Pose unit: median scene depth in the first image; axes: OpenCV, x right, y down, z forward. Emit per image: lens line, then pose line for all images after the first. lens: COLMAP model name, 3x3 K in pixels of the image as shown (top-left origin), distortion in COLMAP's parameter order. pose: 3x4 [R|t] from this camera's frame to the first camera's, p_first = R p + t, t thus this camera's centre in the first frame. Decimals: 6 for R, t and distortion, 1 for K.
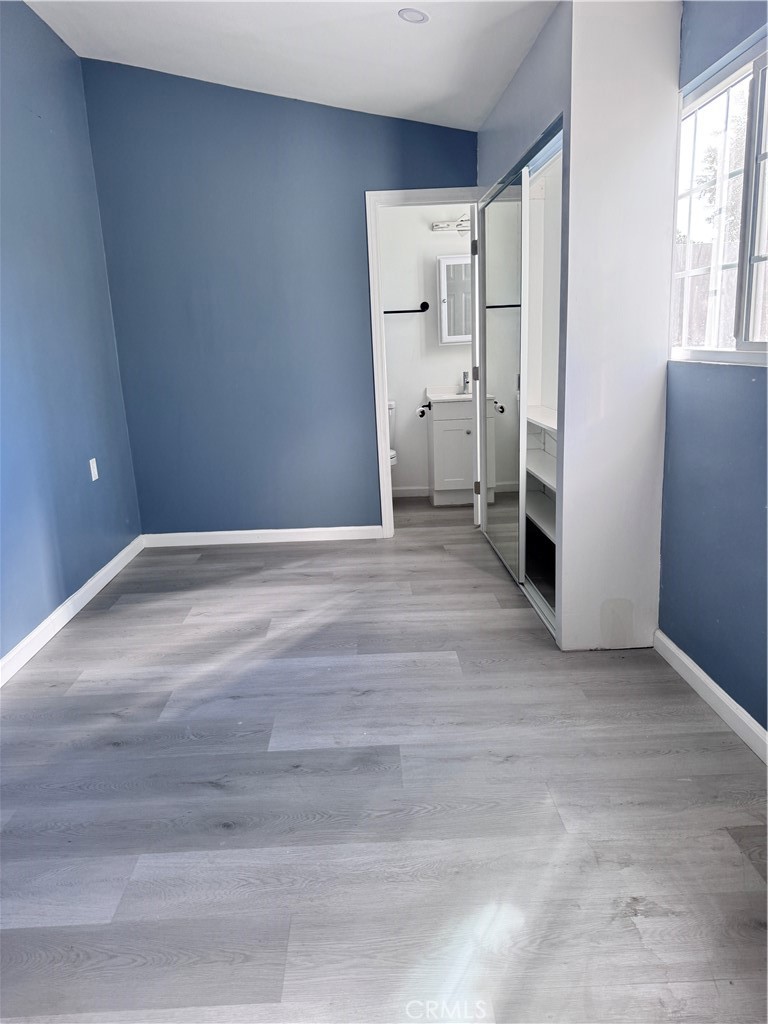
lens RADIAL K [[709.7, 0, 387.1], [0, 709.7, 510.6], [0, 0, 1]] dist [0.030618, -0.005244]
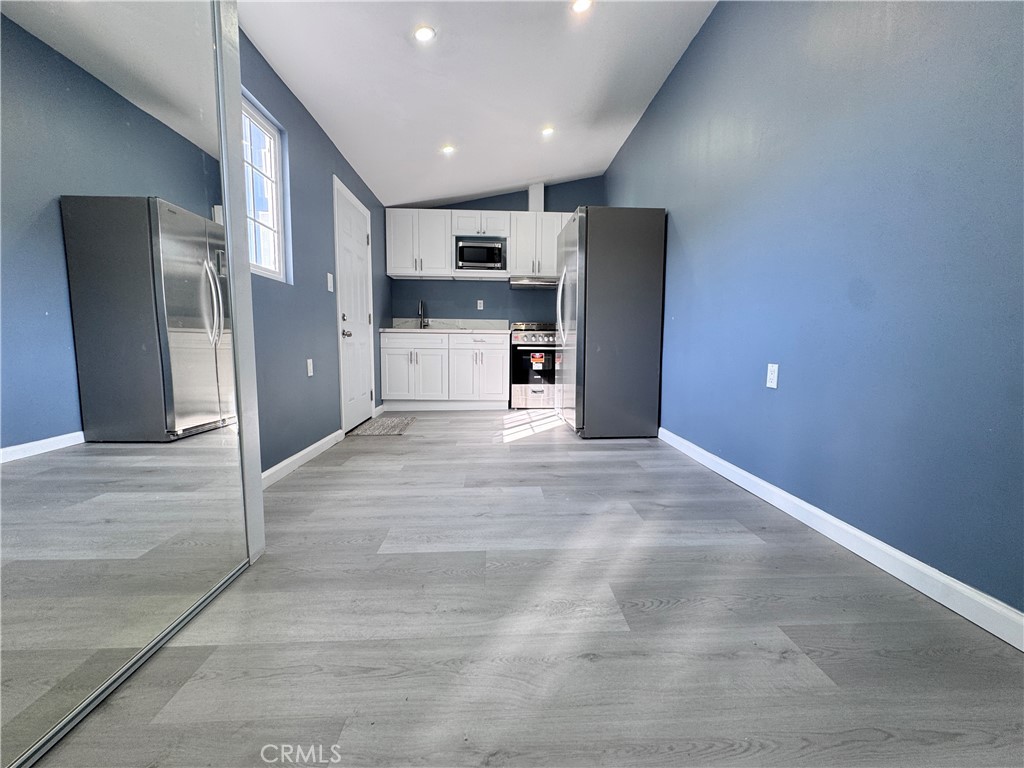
lens RADIAL K [[411.5, 0, 510.6], [0, 411.5, 383.5], [0, 0, 1]] dist [-0.002148, -0.000291]
pose [[-0.999431, 0.033560, 0.003300, -0.095188], [0.032797, 0.944601, 0.326579, -0.197976], [0.007843, 0.326501, -0.945164, 1.641176]]
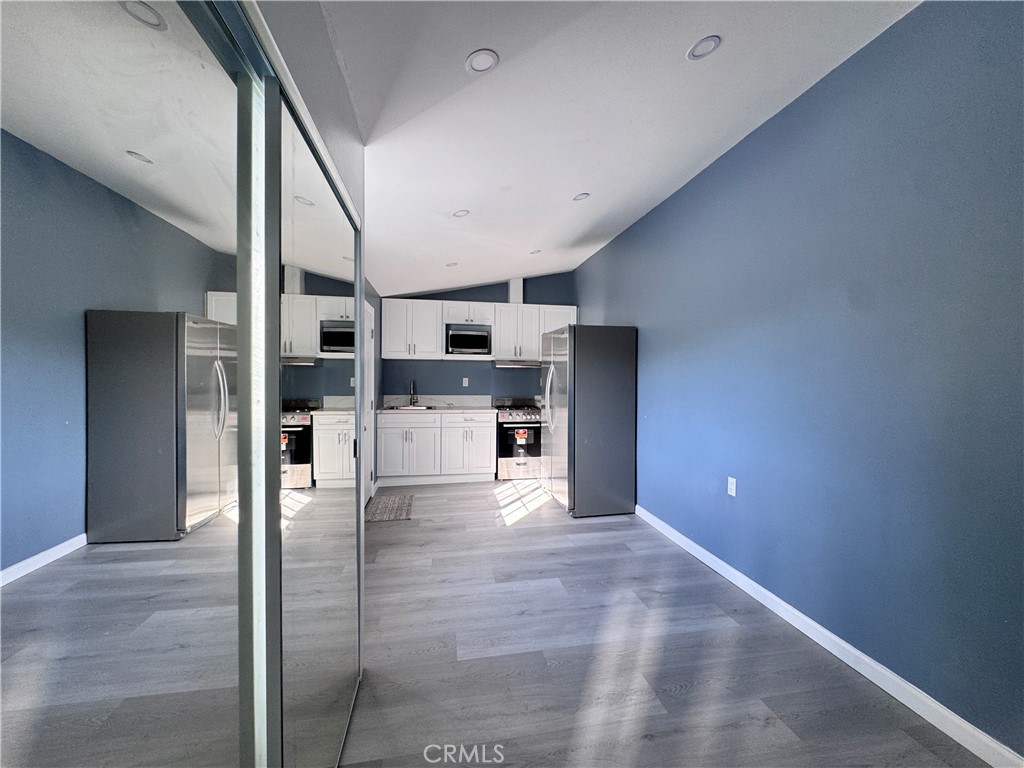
lens RADIAL K [[411.5, 0, 513.8], [0, 411.5, 386.7], [0, 0, 1]] dist [-0.002148, -0.000291]
pose [[-0.990026, 0.037345, -0.135842, 0.092270], [0.000990, 0.966046, 0.258368, -0.456070], [0.140878, 0.255657, -0.956448, 1.760948]]
